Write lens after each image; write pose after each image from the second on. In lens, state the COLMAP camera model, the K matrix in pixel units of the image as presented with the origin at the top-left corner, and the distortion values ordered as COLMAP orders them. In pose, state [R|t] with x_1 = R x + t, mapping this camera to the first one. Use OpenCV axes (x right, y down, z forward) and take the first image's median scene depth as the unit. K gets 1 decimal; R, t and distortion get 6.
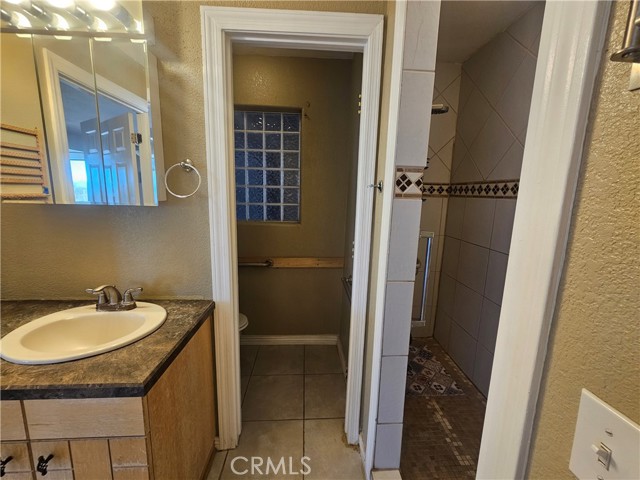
lens RADIAL K [[256.2, 0, 319.9], [0, 256.2, 235.8], [0, 0, 1]] dist [-0.000205, 0.000082]
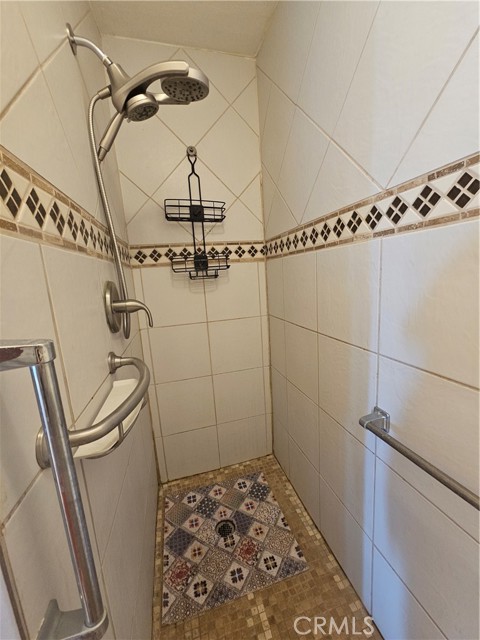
lens RADIAL K [[256.2, 0, 240.0], [0, 256.2, 320.0], [0, 0, 1]] dist [-0.000205, 0.000082]
pose [[0.973024, -0.121107, 0.196359, 0.289893], [0.120935, 0.992576, 0.012909, -0.007173], [-0.196465, 0.011185, 0.980447, 0.341047]]
